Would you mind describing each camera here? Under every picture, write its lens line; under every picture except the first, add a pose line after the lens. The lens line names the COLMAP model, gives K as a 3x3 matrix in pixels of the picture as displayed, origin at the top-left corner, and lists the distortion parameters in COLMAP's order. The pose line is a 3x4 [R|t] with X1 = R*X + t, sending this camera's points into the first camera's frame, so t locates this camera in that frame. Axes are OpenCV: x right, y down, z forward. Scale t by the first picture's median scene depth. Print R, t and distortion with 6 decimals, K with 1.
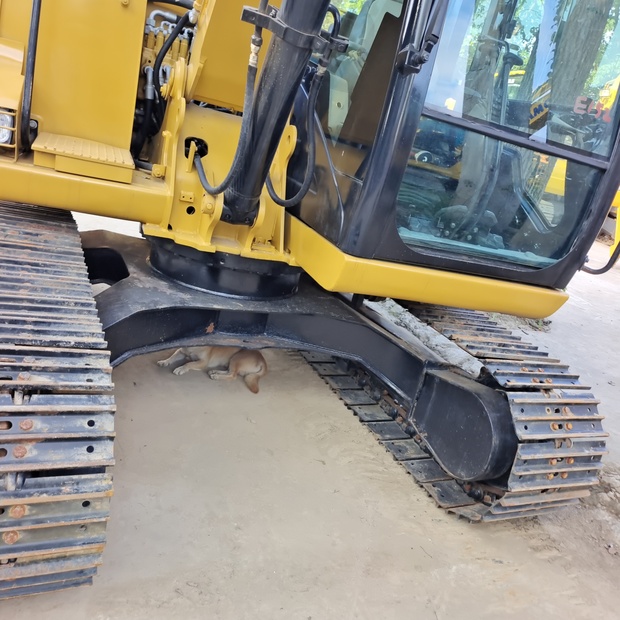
lens RADIAL K [[562.8, 0, 318.2], [0, 562.8, 309.9], [0, 0, 1]] dist [0.025000, 0.004738]
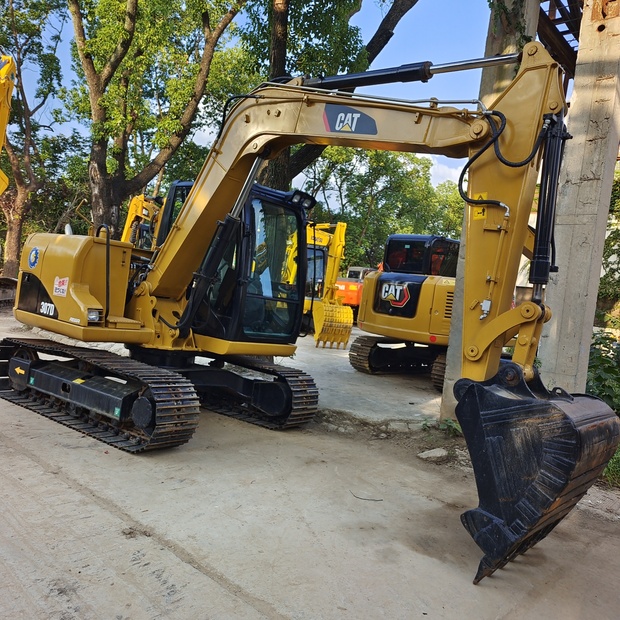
lens RADIAL K [[567.8, 0, 319.2], [0, 567.8, 310.1], [0, 0, 1]] dist [0.037517, 0.007406]
pose [[0.879573, -0.126142, 0.458736, -0.817031], [0.218625, 0.963543, -0.154236, 0.288954], [-0.422556, 0.235953, 0.875084, -1.742827]]
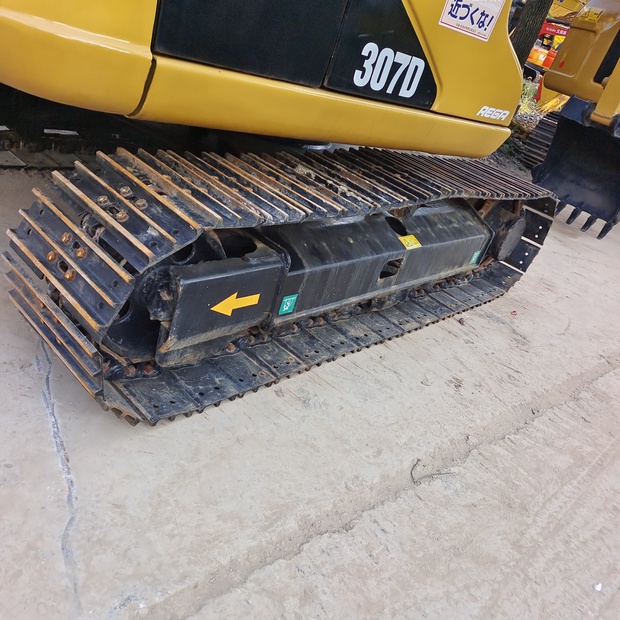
lens RADIAL K [[562.4, 0, 312.0], [0, 562.4, 308.4], [0, 0, 1]] dist [0.025532, 0.017031]
pose [[-0.274159, -0.720825, 0.636591, -1.384679], [-0.078393, 0.676502, 0.732256, -0.756506], [-0.958484, 0.150850, -0.241977, 1.541334]]
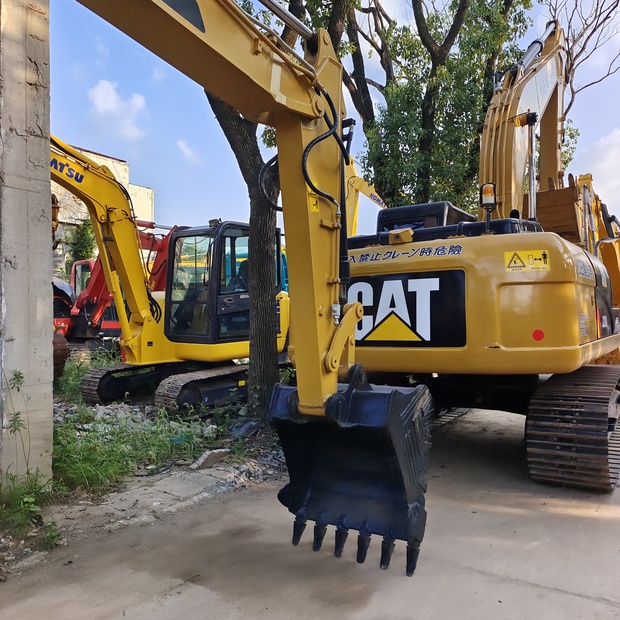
lens RADIAL K [[562.4, 0, 312.0], [0, 562.4, 308.4], [0, 0, 1]] dist [0.025532, 0.017031]
pose [[-0.578053, -0.202537, 0.790464, -0.787888], [0.132371, 0.932601, 0.335757, -0.420024], [-0.805191, 0.298719, -0.512283, 0.392107]]
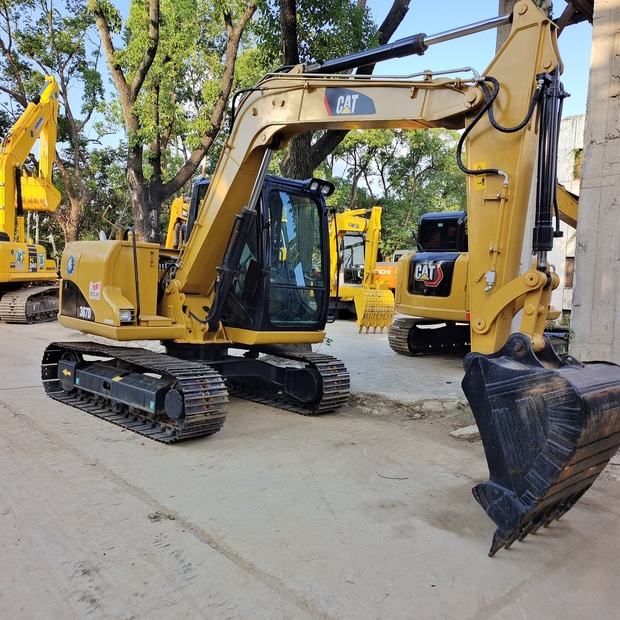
lens RADIAL K [[564.3, 0, 318.8], [0, 564.3, 311.6], [0, 0, 1]] dist [0.035644, 0.017183]
pose [[0.908724, -0.198552, 0.367147, -0.685365], [0.270780, 0.949828, -0.156543, 0.342392], [-0.317645, 0.241670, 0.916895, -1.807678]]
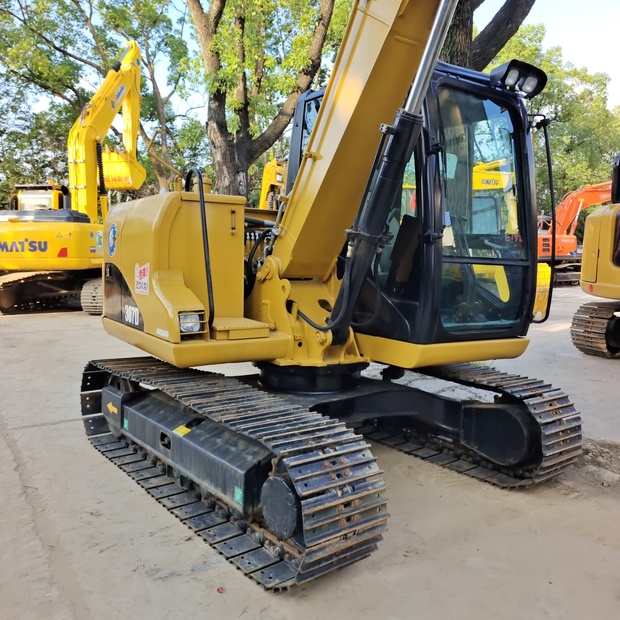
lens RADIAL K [[564.3, 0, 318.8], [0, 564.3, 311.6], [0, 0, 1]] dist [0.035644, 0.017183]
pose [[0.950447, -0.231097, 0.207953, -0.516526], [0.266779, 0.949720, -0.163892, 0.007076], [-0.159622, 0.211249, 0.964311, -0.578095]]
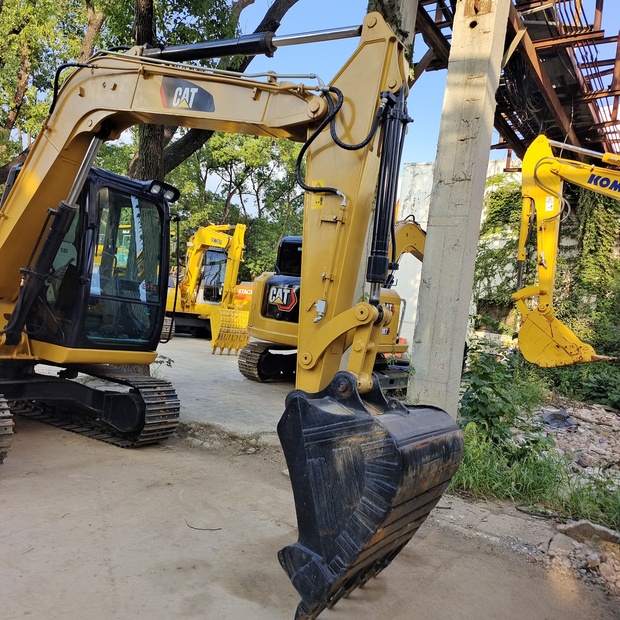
lens RADIAL K [[564.3, 0, 318.8], [0, 564.3, 311.6], [0, 0, 1]] dist [0.035644, 0.017183]
pose [[0.812466, -0.116944, 0.571160, -0.449669], [0.232109, 0.963570, -0.132882, 0.330286], [-0.534813, 0.240533, 0.810012, -1.662250]]
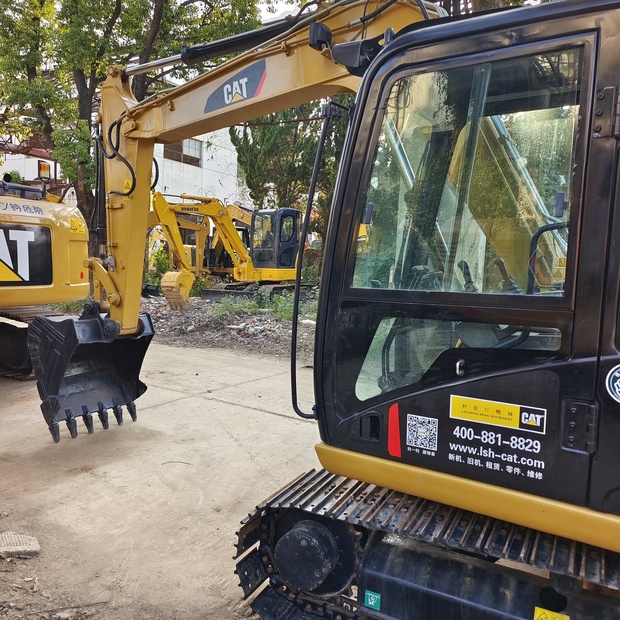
lens RADIAL K [[562.4, 0, 312.0], [0, 562.4, 308.4], [0, 0, 1]] dist [0.025532, 0.017031]
pose [[-0.769764, -0.200077, -0.606162, 1.230570], [-0.391716, 0.897844, 0.201086, -0.496608], [0.504006, 0.392232, -0.769501, 1.847237]]
